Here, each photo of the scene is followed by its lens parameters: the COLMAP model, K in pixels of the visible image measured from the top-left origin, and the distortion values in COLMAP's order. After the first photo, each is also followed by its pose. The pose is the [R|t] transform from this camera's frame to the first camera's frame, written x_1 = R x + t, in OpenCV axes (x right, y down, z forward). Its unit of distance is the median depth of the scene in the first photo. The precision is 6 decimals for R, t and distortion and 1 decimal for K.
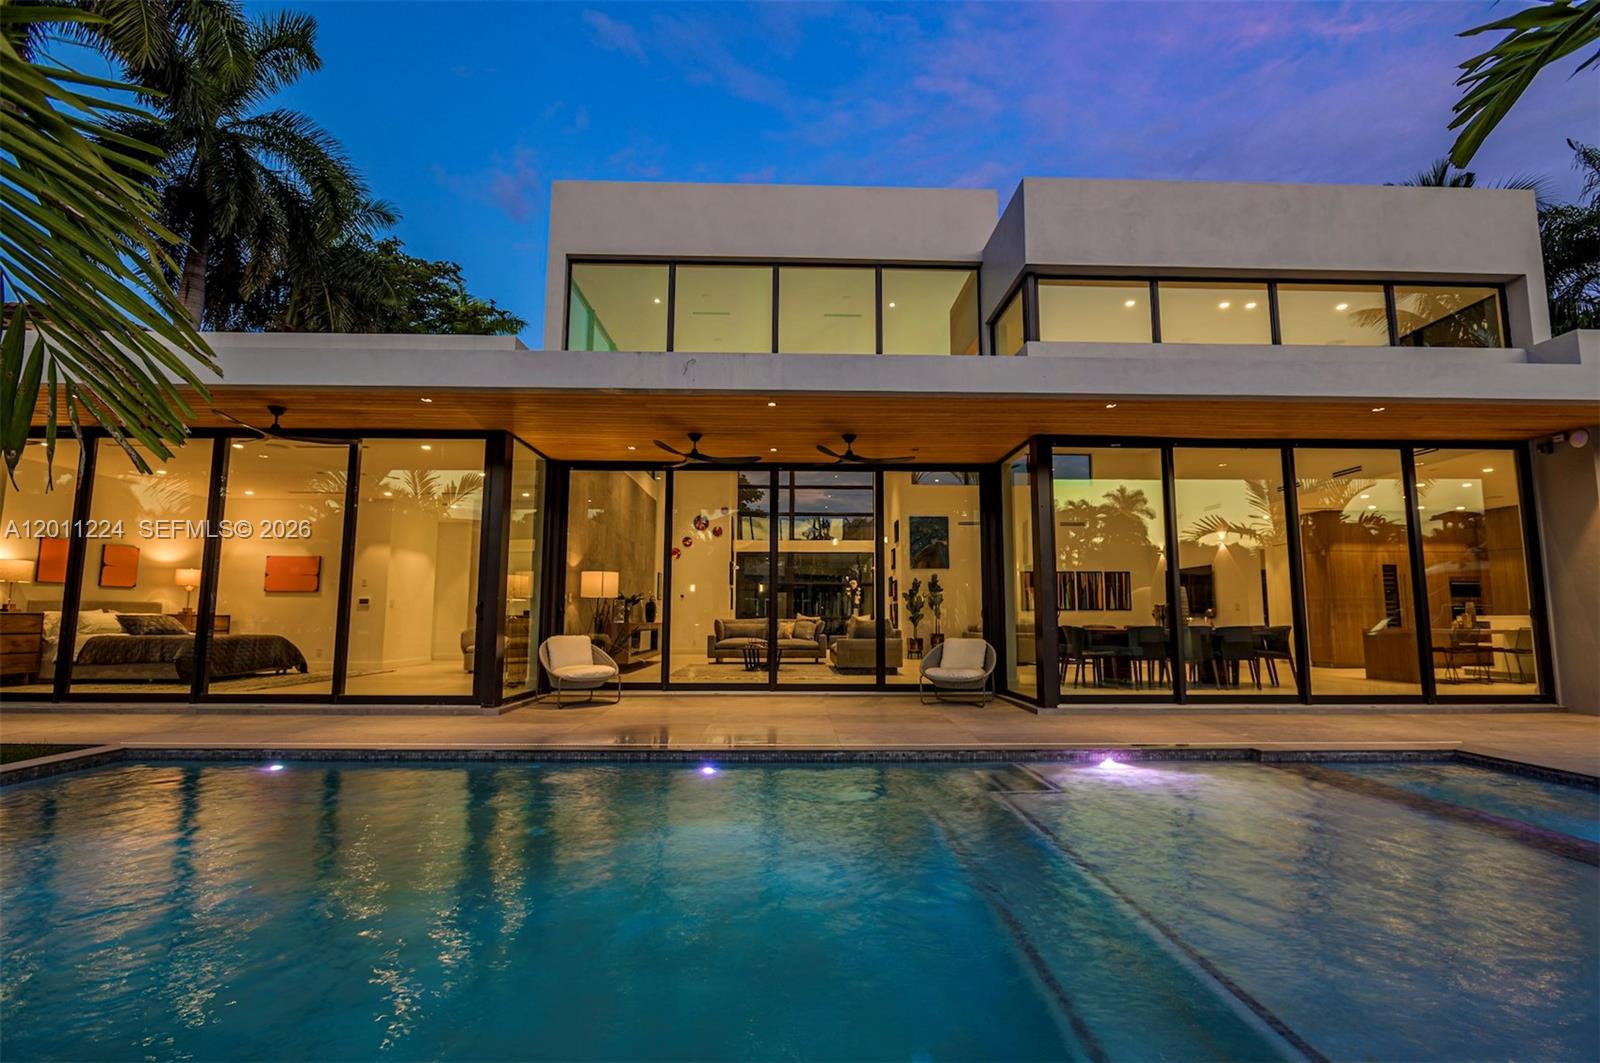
lens RADIAL K [[759.3, 0, 800.0], [0, 759.3, 531.5], [0, 0, 1]] dist [-0.009837, 0.000063]
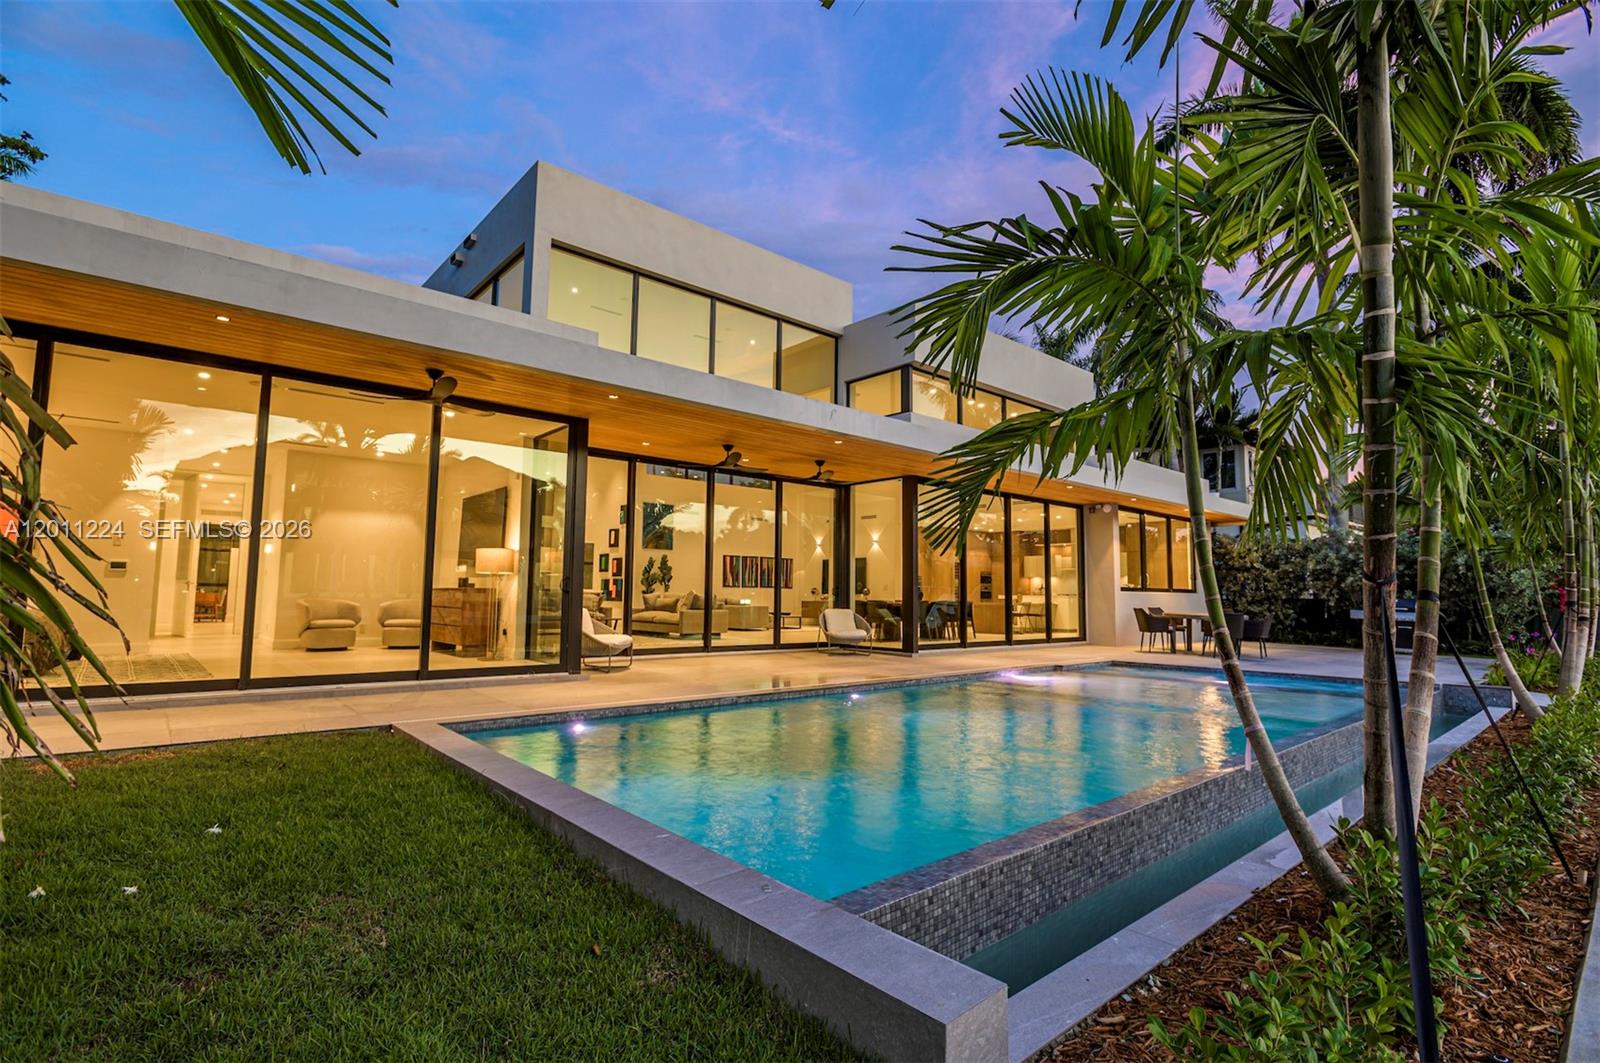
lens RADIAL K [[757.5, 0, 800.0], [0, 757.5, 531.5], [0, 0, 1]] dist [-0.013005, 0.000049]
pose [[0.769679, 0.060254, 0.635582, -0.660213], [-0.082969, 0.996534, 0.006000, -0.004508], [-0.633018, -0.057352, 0.772010, -0.026513]]
